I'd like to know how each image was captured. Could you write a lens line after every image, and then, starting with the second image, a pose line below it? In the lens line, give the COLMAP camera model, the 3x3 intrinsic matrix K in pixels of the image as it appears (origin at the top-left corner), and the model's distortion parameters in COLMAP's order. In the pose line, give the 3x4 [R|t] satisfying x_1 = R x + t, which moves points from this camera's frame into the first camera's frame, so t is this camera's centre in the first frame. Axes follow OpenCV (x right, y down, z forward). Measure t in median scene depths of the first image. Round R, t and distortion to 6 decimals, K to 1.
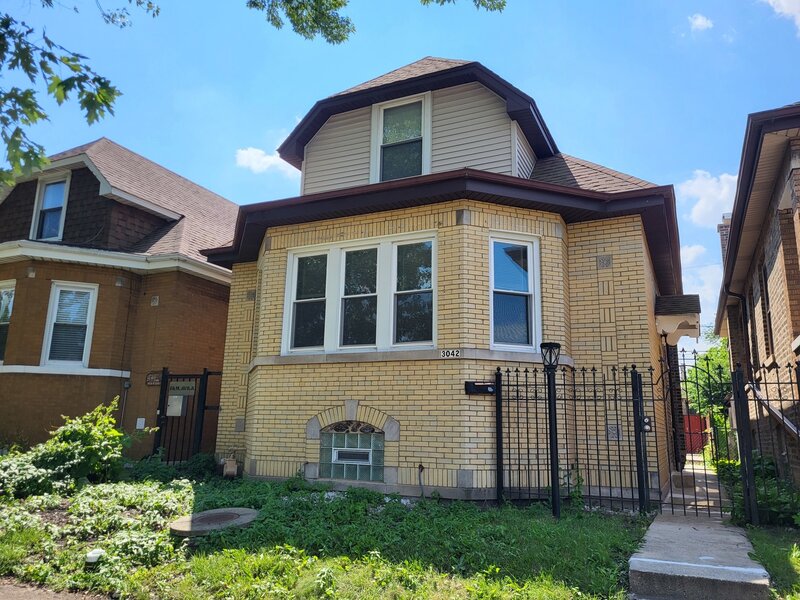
lens RADIAL K [[605.9, 0, 404.7], [0, 605.9, 301.0], [0, 0, 1]] dist [0.029851, -0.000329]
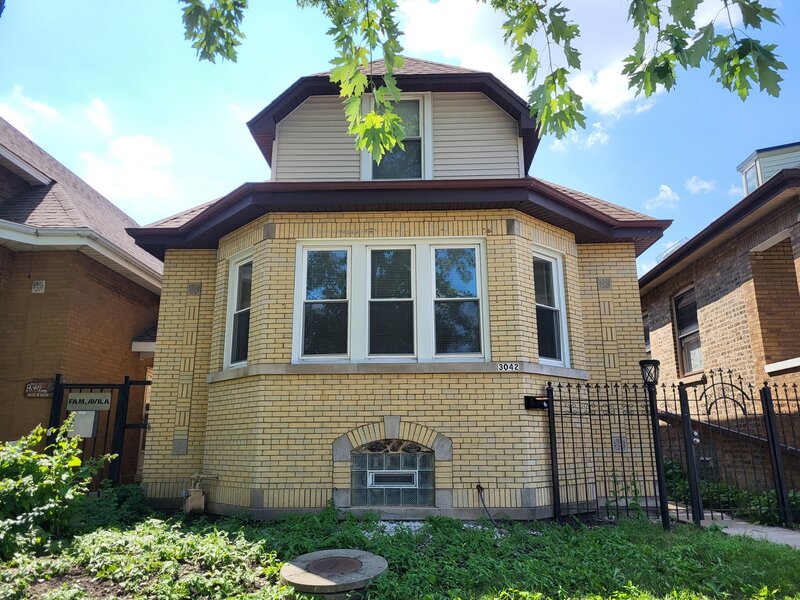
lens RADIAL K [[605.9, 0, 401.1], [0, 605.9, 296.8], [0, 0, 1]] dist [0.029851, -0.000329]
pose [[0.917590, 0.069196, 0.391459, -0.424946], [-0.059712, 0.997553, -0.036367, 0.019236], [-0.393017, 0.009995, 0.919477, 0.164621]]
